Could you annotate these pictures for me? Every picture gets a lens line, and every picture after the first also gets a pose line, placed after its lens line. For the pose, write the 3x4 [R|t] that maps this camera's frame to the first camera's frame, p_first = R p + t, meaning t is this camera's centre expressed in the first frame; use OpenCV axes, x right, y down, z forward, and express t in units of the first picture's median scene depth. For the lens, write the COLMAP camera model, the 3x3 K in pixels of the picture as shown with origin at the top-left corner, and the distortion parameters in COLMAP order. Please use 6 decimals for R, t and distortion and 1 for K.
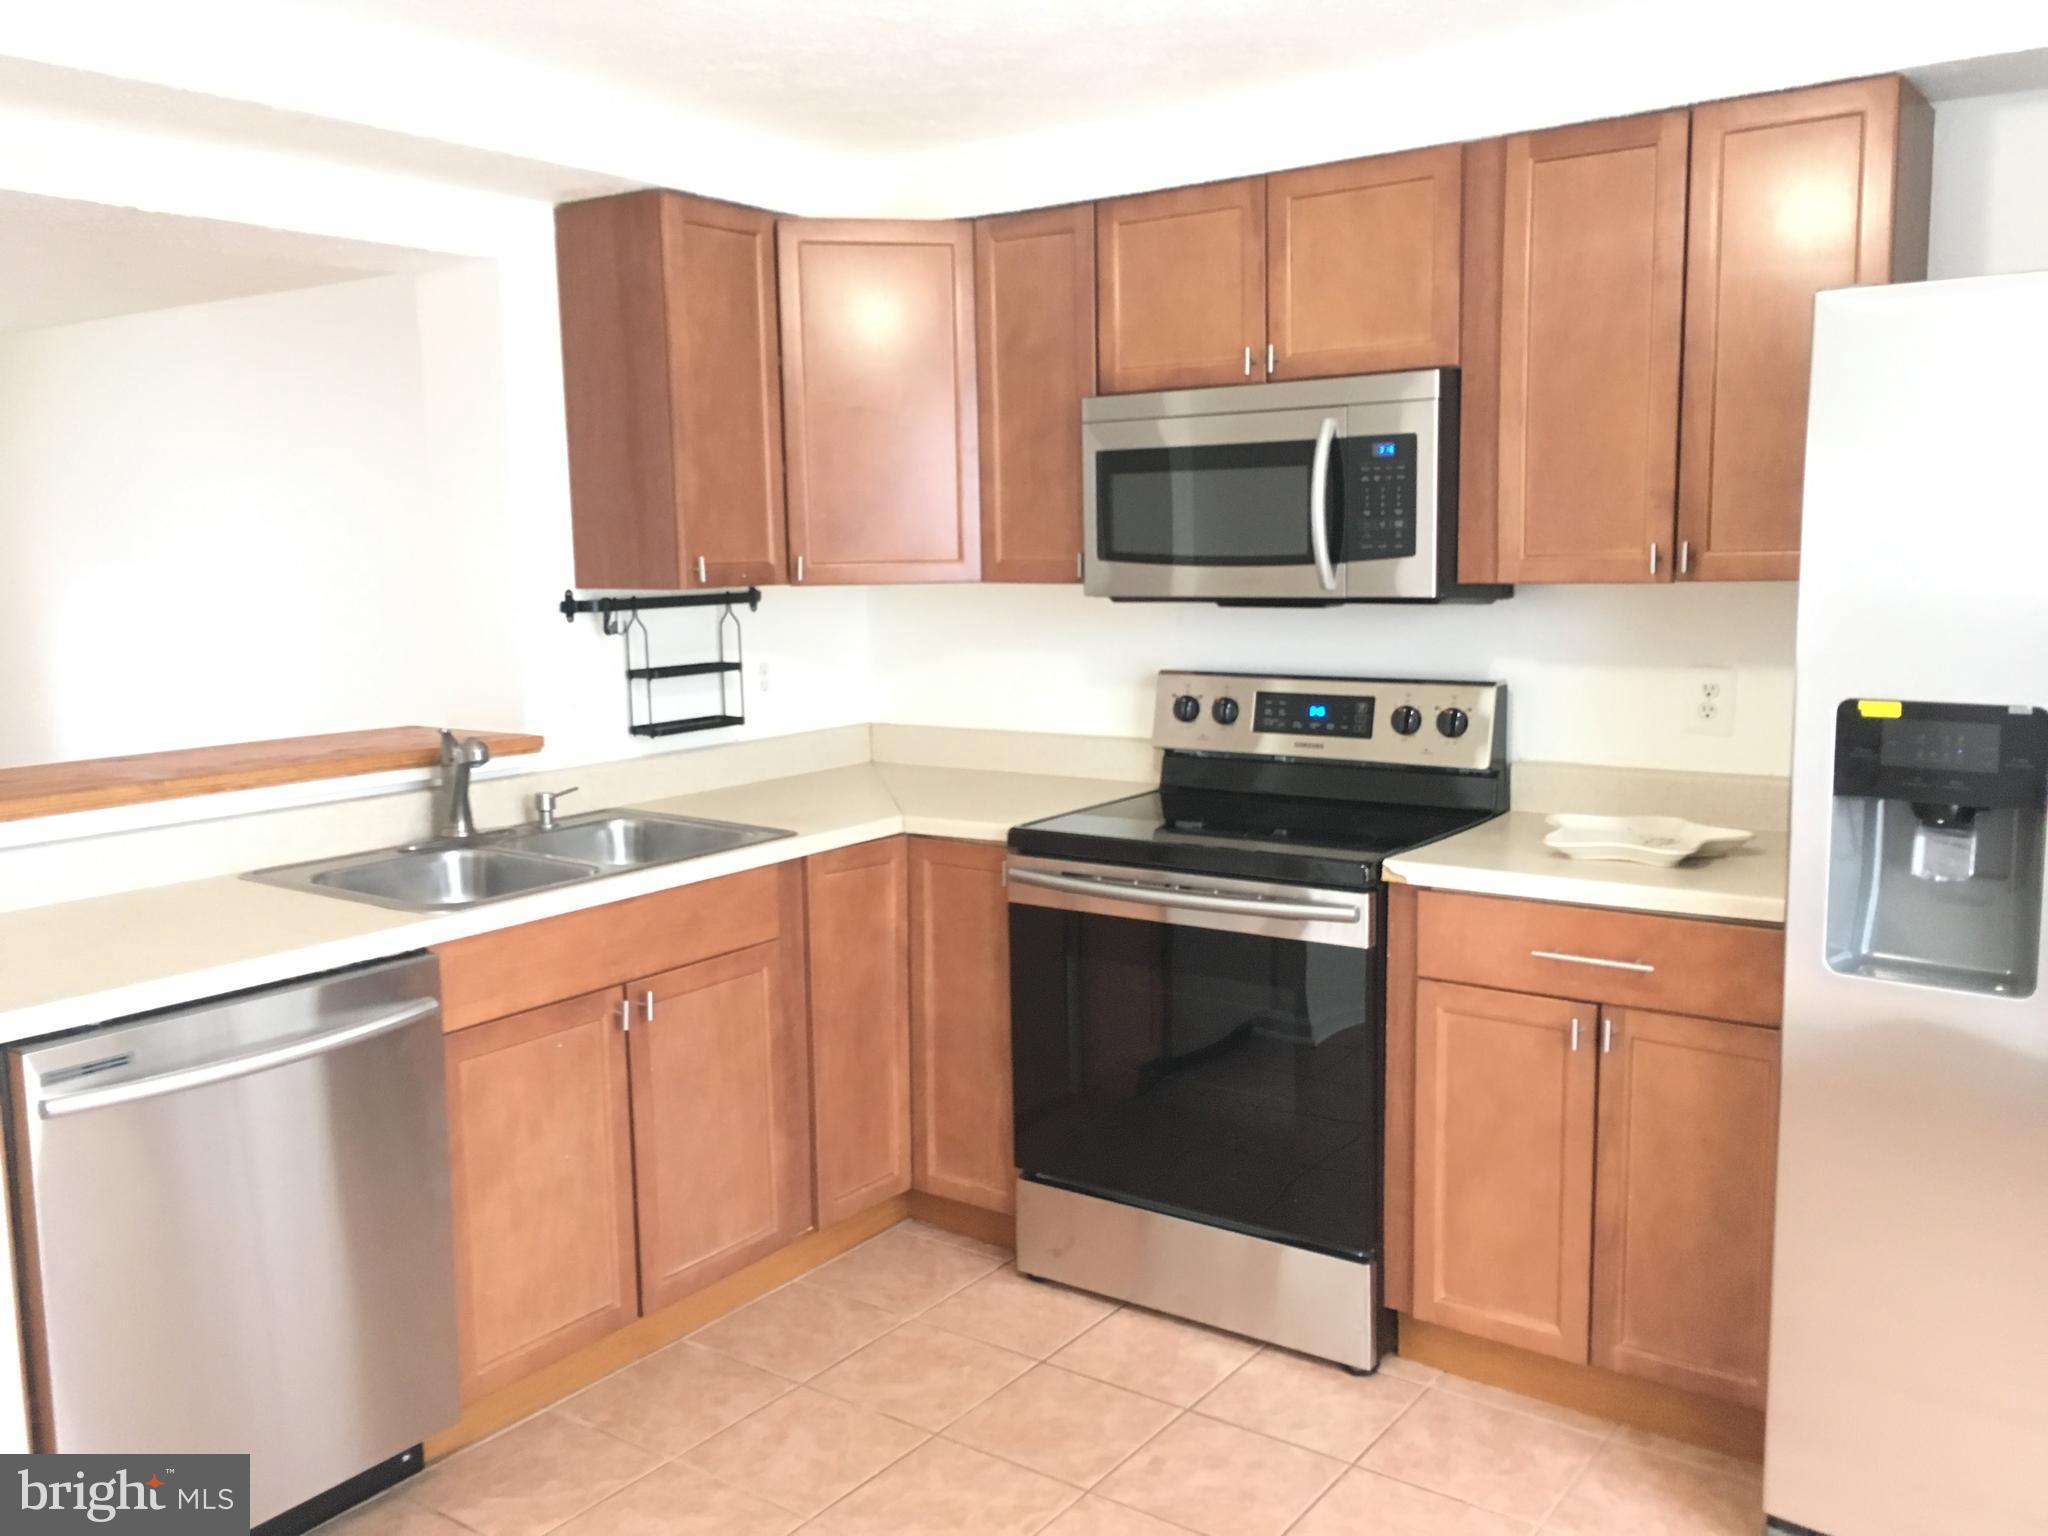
lens RADIAL K [[1731.3, 0, 1030.0], [0, 1731.3, 772.4], [0, 0, 1]] dist [0.035841, -0.002698]
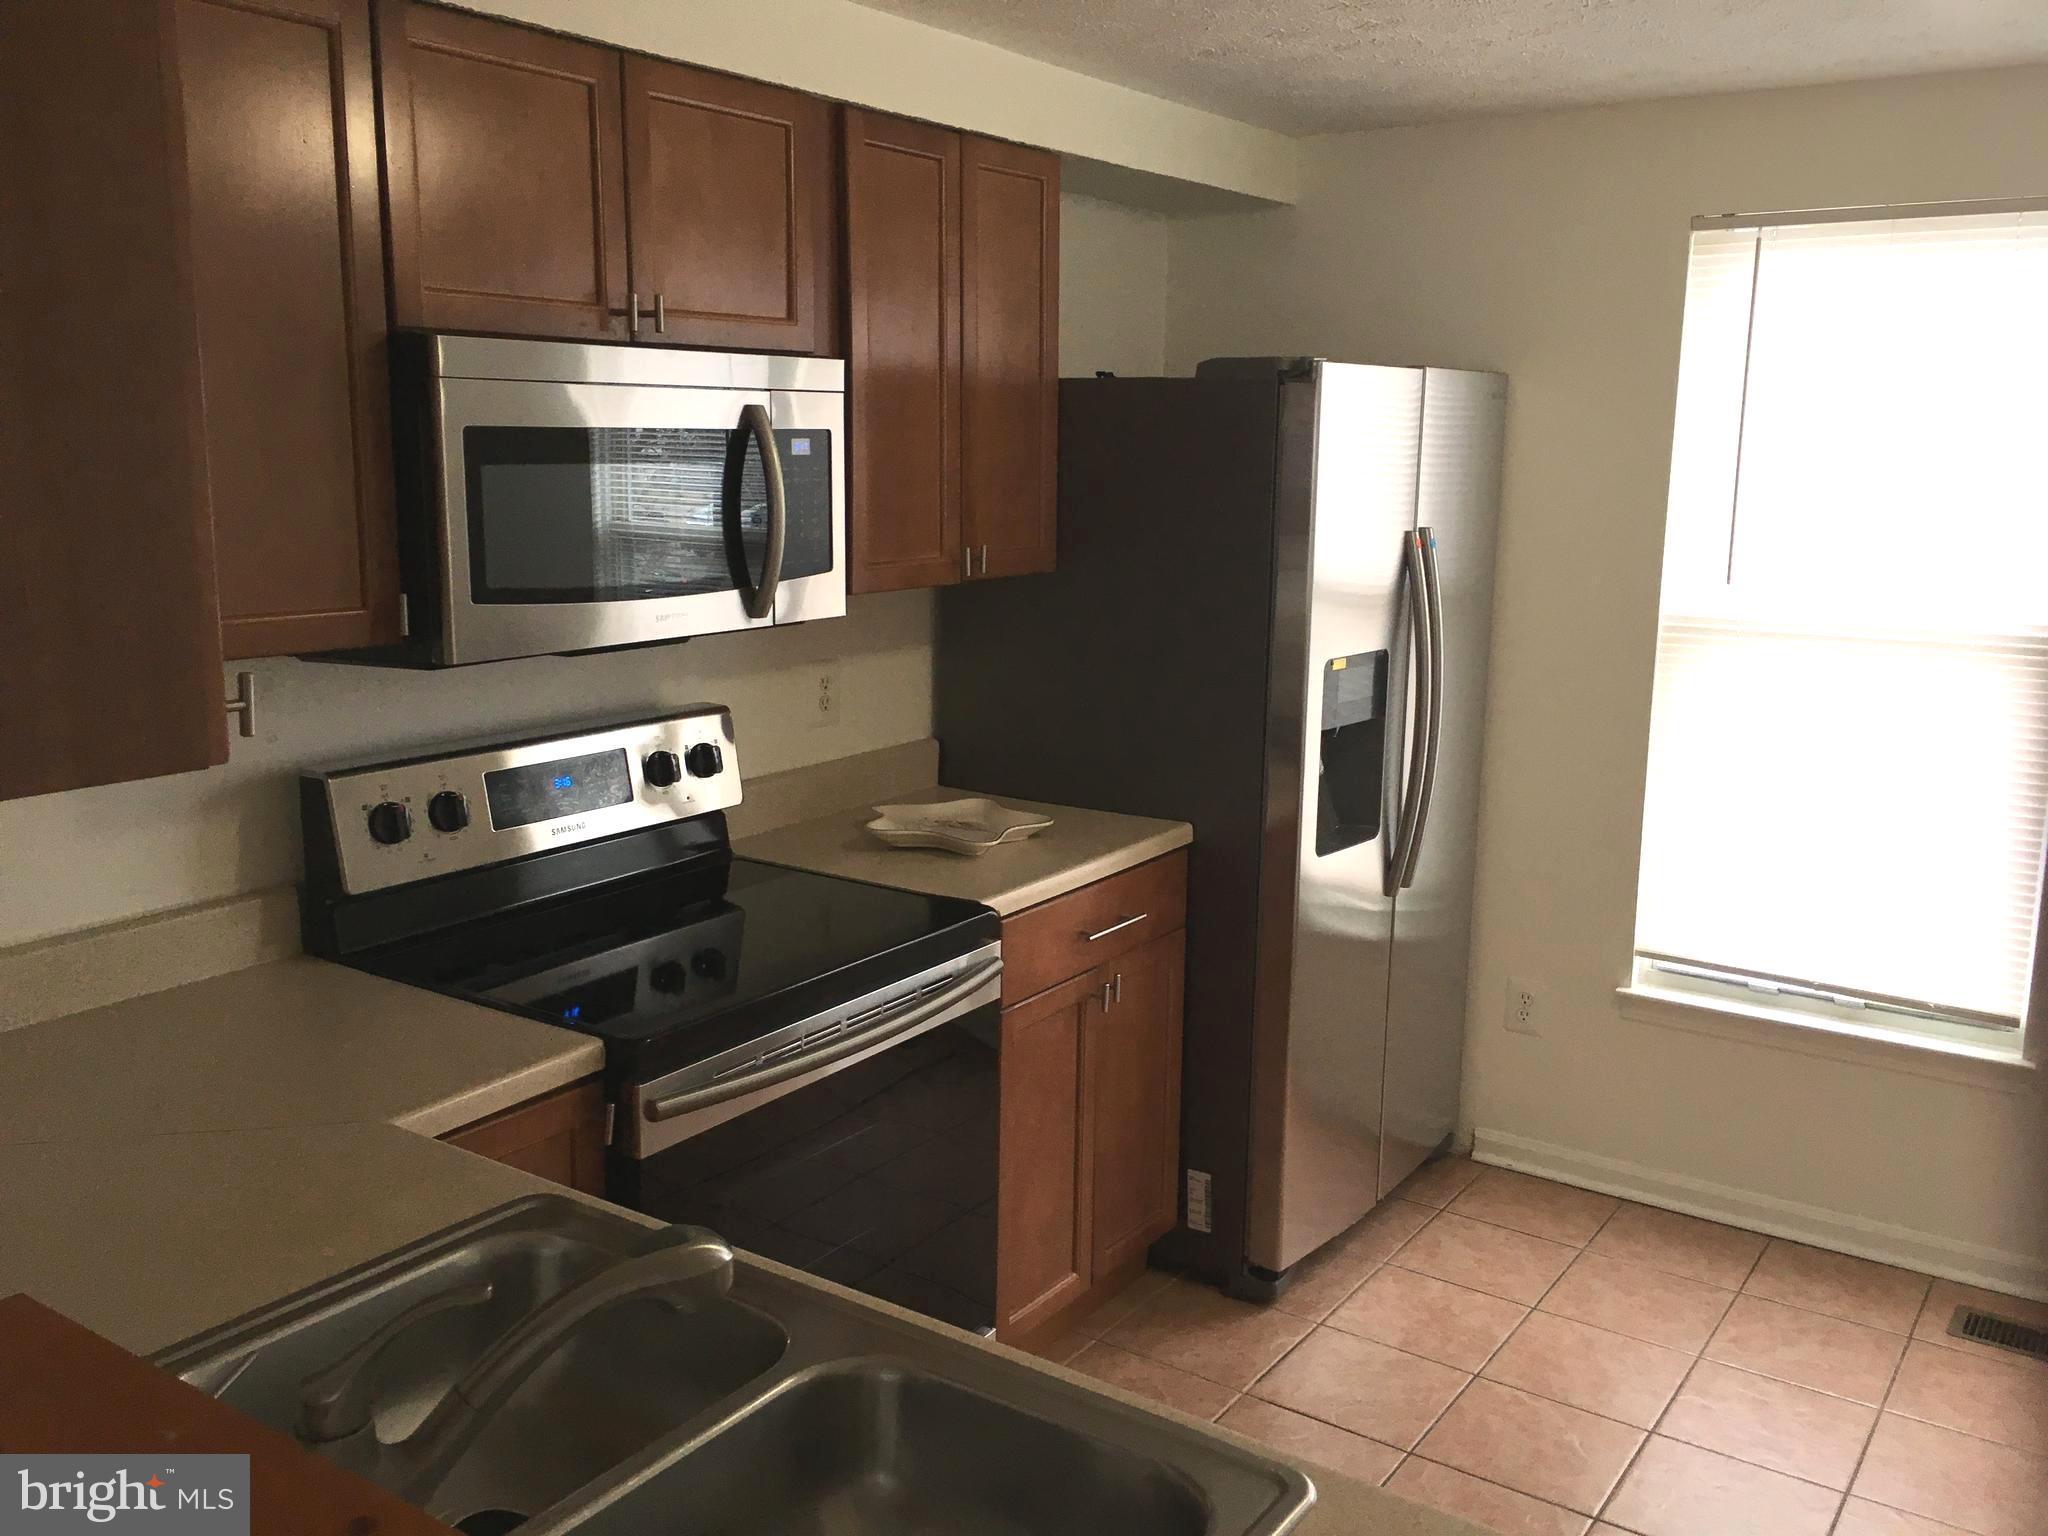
lens RADIAL K [[1731.3, 0, 1023.5], [0, 1731.3, 771.5], [0, 0, 1]] dist [0.035841, -0.002698]
pose [[-0.018301, -0.172591, 0.984824, -0.616029], [0.128922, 0.976359, 0.173503, -0.154612], [-0.991486, 0.130140, 0.004382, 0.858021]]
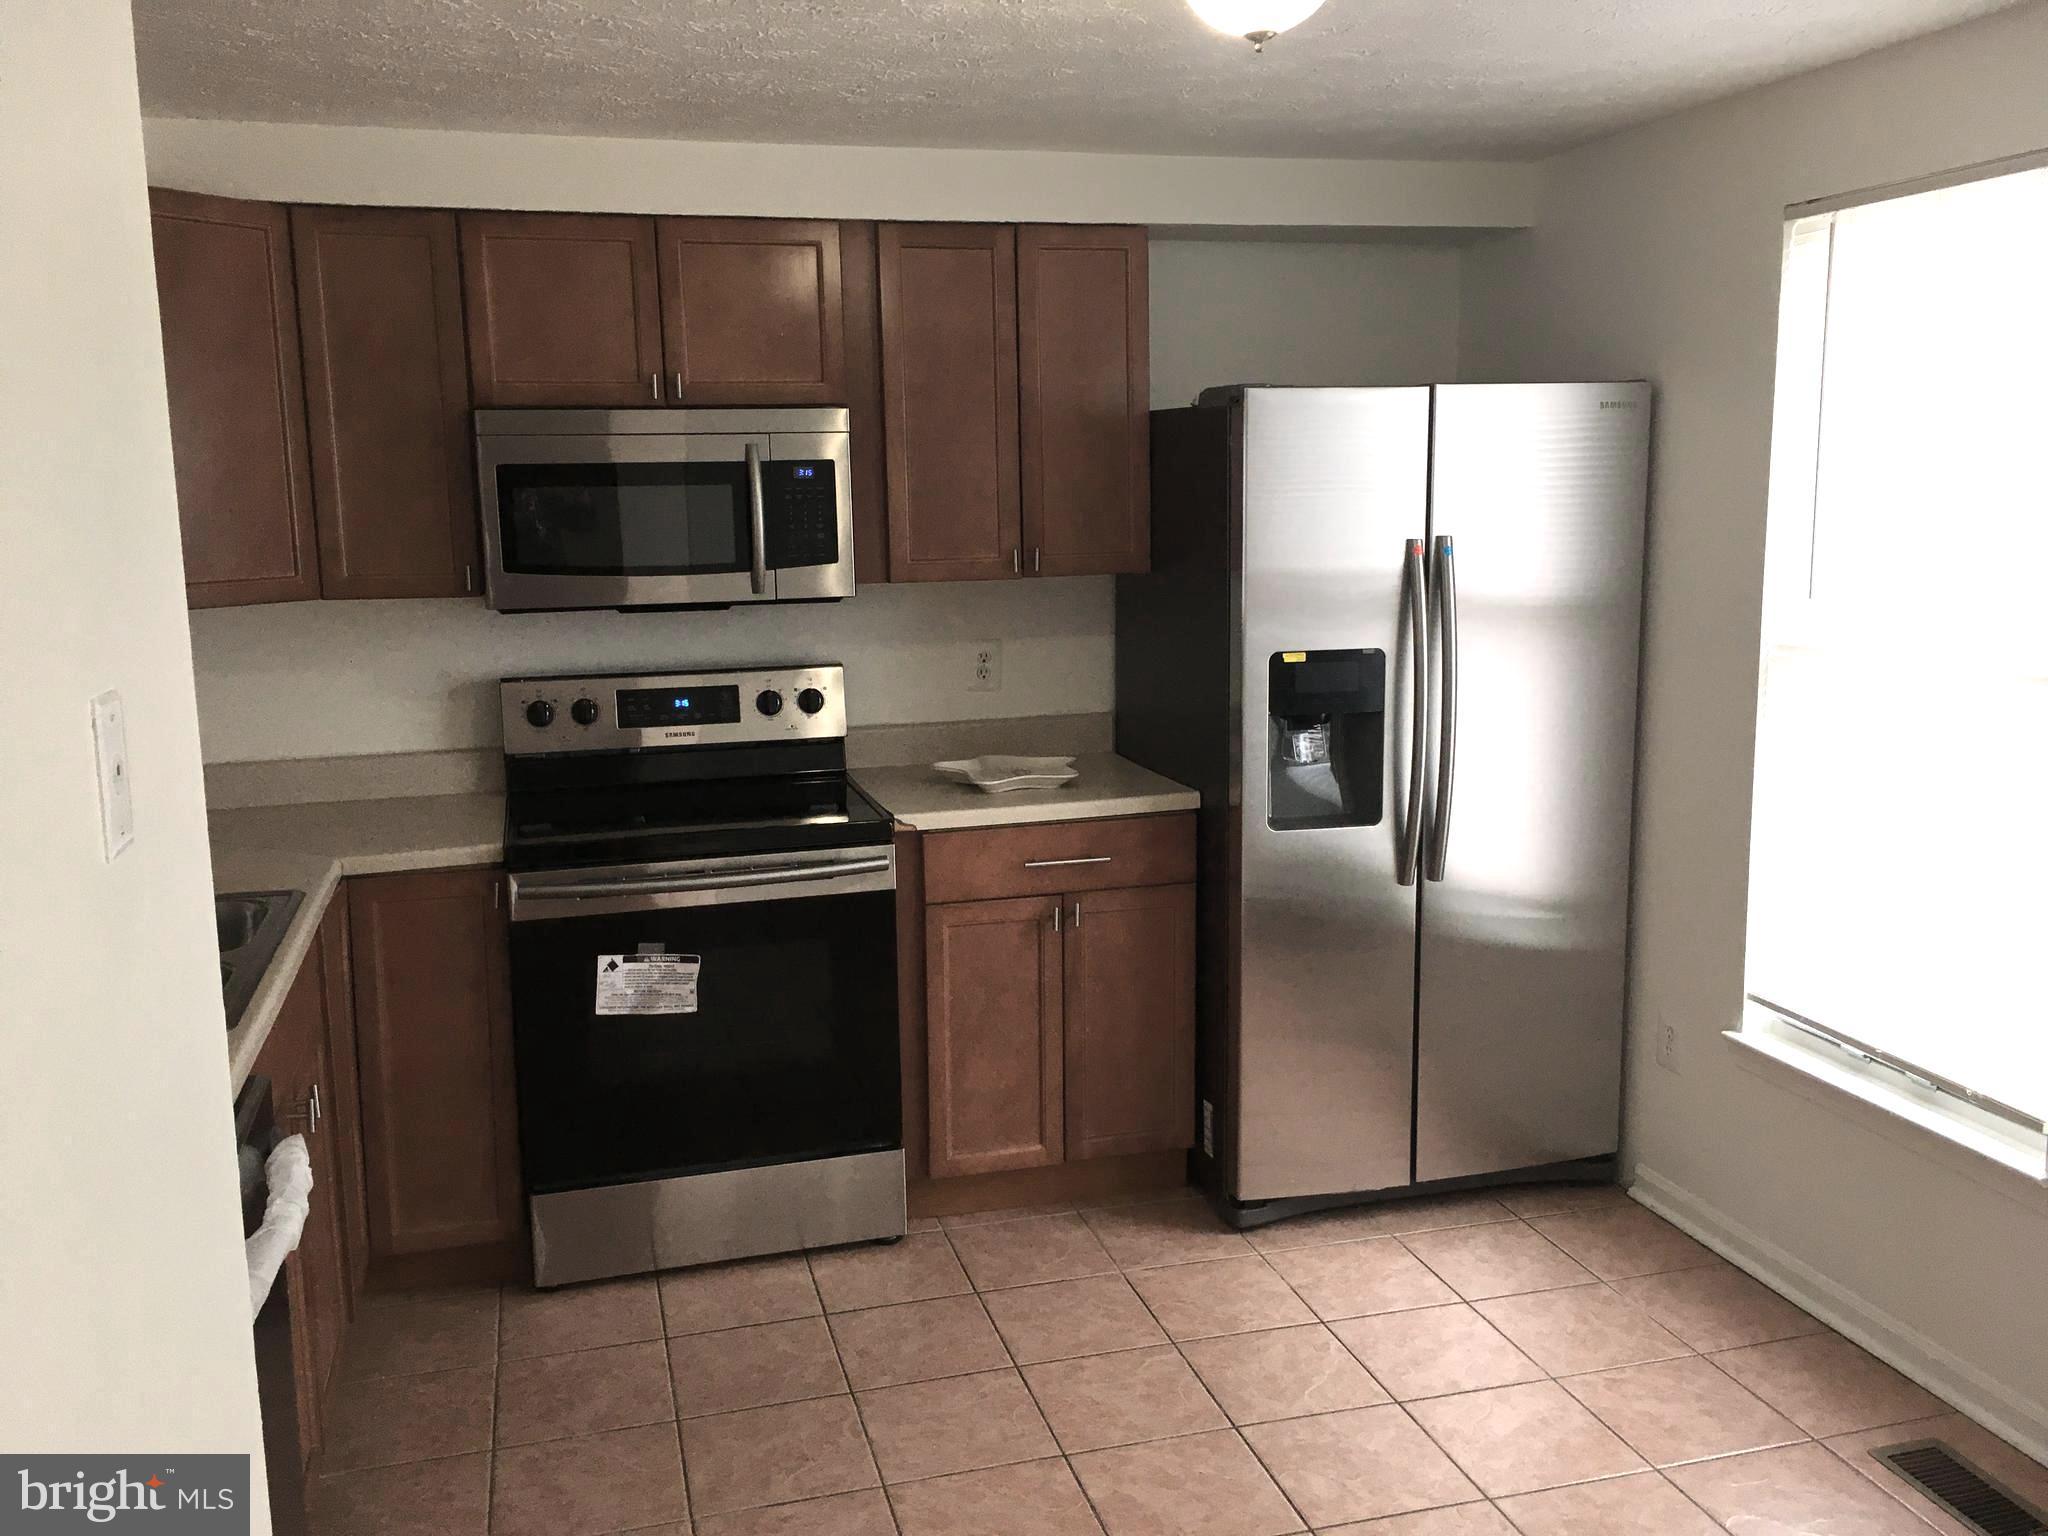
lens RADIAL K [[1731.3, 0, 1036.1], [0, 1731.3, 766.8], [0, 0, 1]] dist [0.035841, -0.002698]
pose [[0.622595, -0.118170, 0.773571, -0.593116], [0.111705, 0.991830, 0.061607, -0.040666], [-0.774531, 0.048055, 0.630708, 0.139830]]
